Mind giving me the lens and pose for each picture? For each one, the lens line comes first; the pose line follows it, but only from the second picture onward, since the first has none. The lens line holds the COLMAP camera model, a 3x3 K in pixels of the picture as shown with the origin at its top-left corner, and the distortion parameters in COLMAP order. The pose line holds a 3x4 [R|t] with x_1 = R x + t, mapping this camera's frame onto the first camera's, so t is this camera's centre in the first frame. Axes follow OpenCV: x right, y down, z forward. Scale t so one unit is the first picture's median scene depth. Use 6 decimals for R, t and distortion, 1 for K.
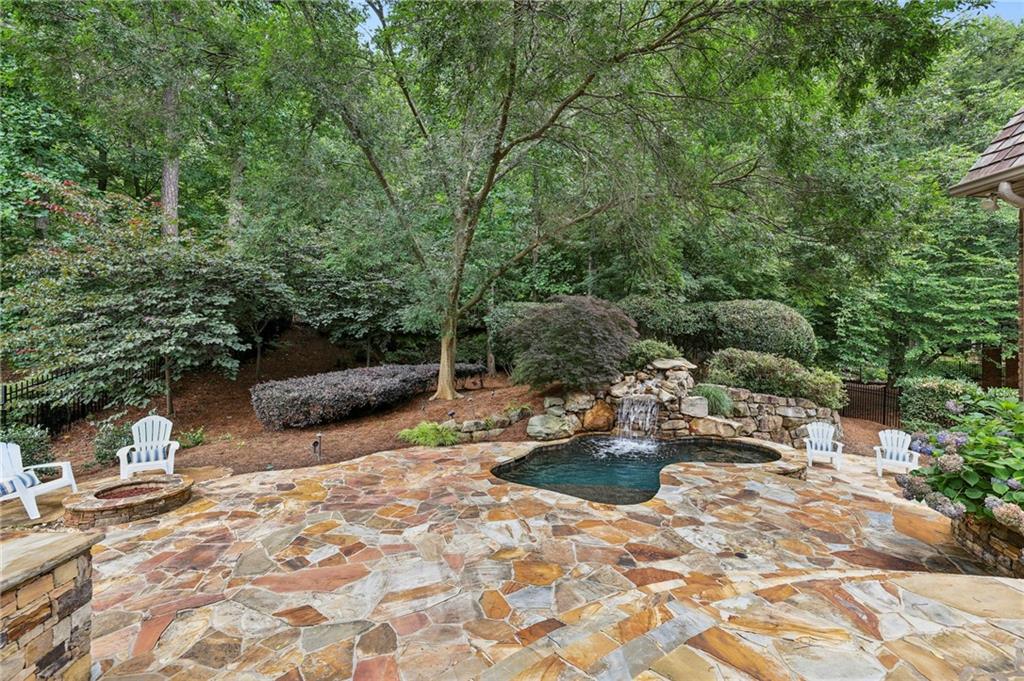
lens RADIAL K [[445.5, 0, 511.0], [0, 445.5, 338.2], [0, 0, 1]] dist [-0.007585, 0.001514]
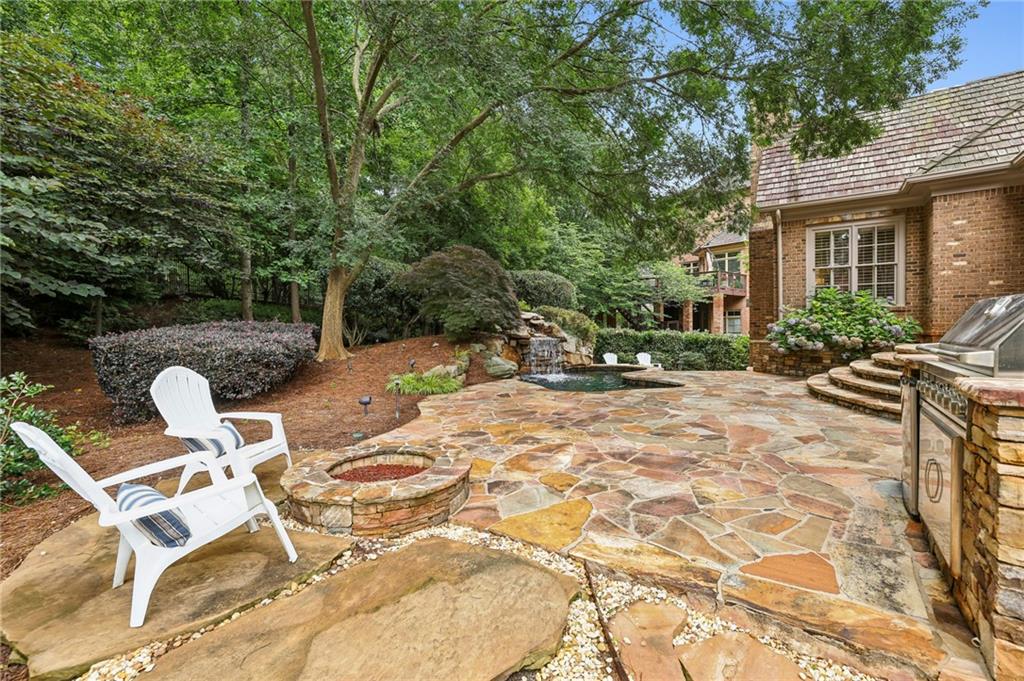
lens RADIAL K [[445.5, 0, 510.2], [0, 445.5, 339.1], [0, 0, 1]] dist [-0.007585, 0.001514]
pose [[0.601828, -0.025119, 0.798230, -0.782798], [0.007471, 0.999639, 0.025825, 0.109689], [-0.798591, -0.009579, 0.601798, 0.350344]]
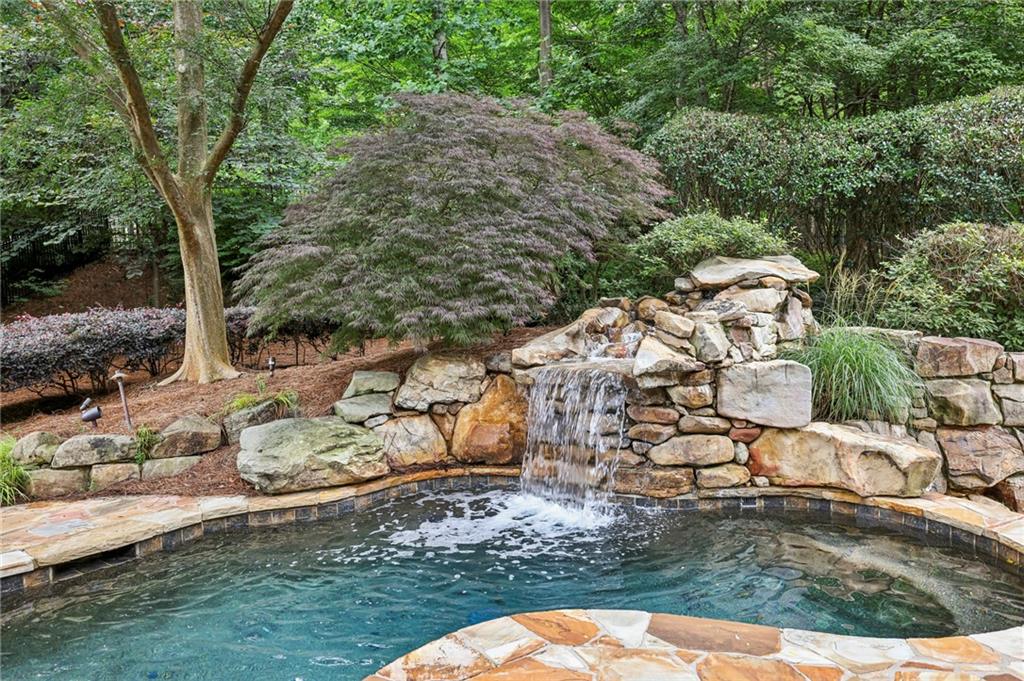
lens RADIAL K [[729.6, 0, 510.0], [0, 729.6, 338.9], [0, 0, 1]] dist [0.046419, 0.005317]
pose [[0.978129, -0.020867, -0.206948, 0.345811], [0.033452, 0.997785, 0.057501, 0.081597], [0.205289, -0.063166, 0.976661, 0.471393]]
